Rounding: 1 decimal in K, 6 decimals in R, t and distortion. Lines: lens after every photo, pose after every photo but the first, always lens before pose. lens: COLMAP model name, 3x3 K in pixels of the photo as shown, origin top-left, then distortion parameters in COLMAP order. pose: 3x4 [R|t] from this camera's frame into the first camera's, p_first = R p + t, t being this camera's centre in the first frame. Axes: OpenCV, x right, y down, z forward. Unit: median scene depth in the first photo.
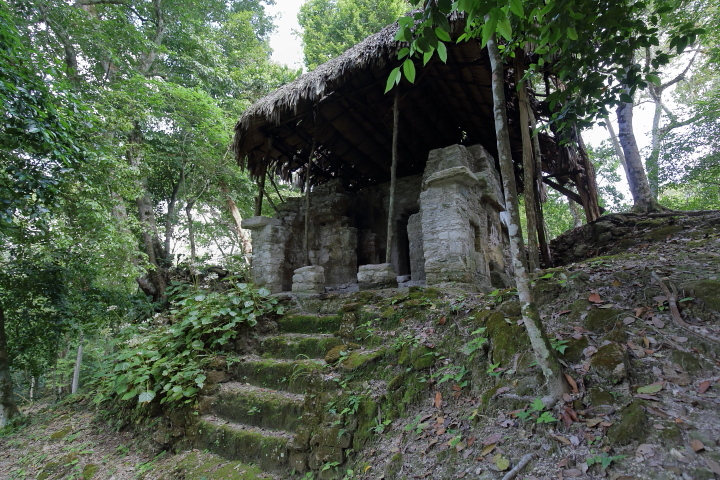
lens RADIAL K [[323.8, 0, 360.0], [0, 323.8, 240.0], [0, 0, 1]] dist [-0.000088, 0.000010]
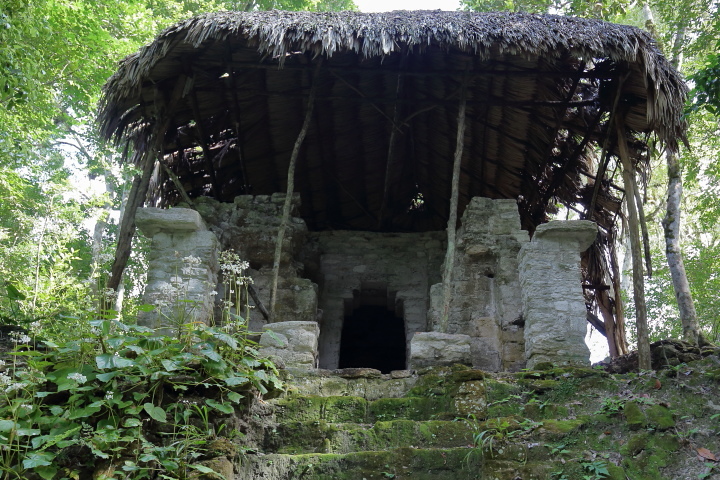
lens RADIAL K [[688.6, 0, 384.9], [0, 688.6, 254.5], [0, 0, 1]] dist [-0.006803, -0.013426]
pose [[0.821120, 0.278259, 0.498331, -0.655336], [-0.149893, 0.947593, -0.282133, 0.282587], [-0.550721, 0.156968, 0.819797, -0.031735]]
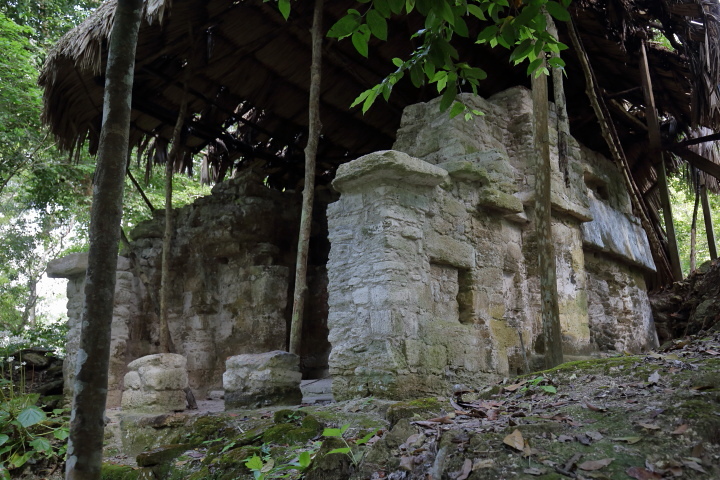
lens RADIAL K [[629.3, 0, 402.1], [0, 629.3, 237.0], [0, 0, 1]] dist [0.002078, -0.003756]
pose [[0.996816, -0.037658, -0.070280, 0.299741], [0.034804, 0.998536, -0.041408, -0.046202], [0.071737, 0.038831, 0.996667, 0.067847]]
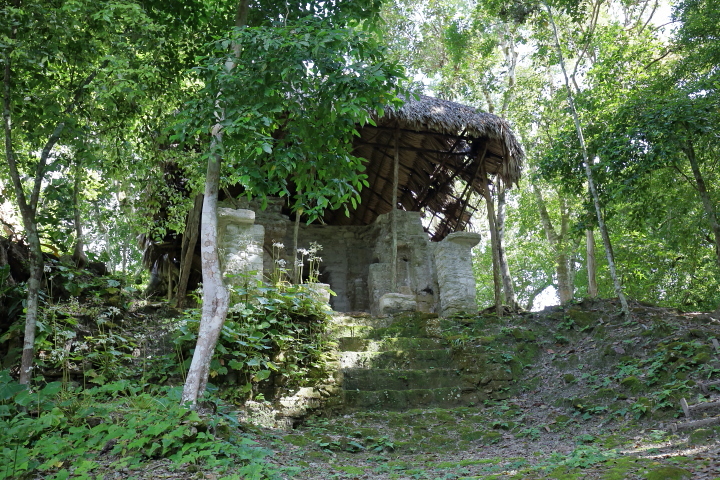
lens RADIAL K [[693.4, 0, 359.6], [0, 693.4, 221.3], [0, 0, 1]] dist [0.007565, 0.002195]
pose [[0.622855, 0.331346, 0.708704, -1.529753], [-0.121220, 0.935815, -0.330994, 0.549738], [-0.772889, 0.120252, 0.623043, -0.302526]]
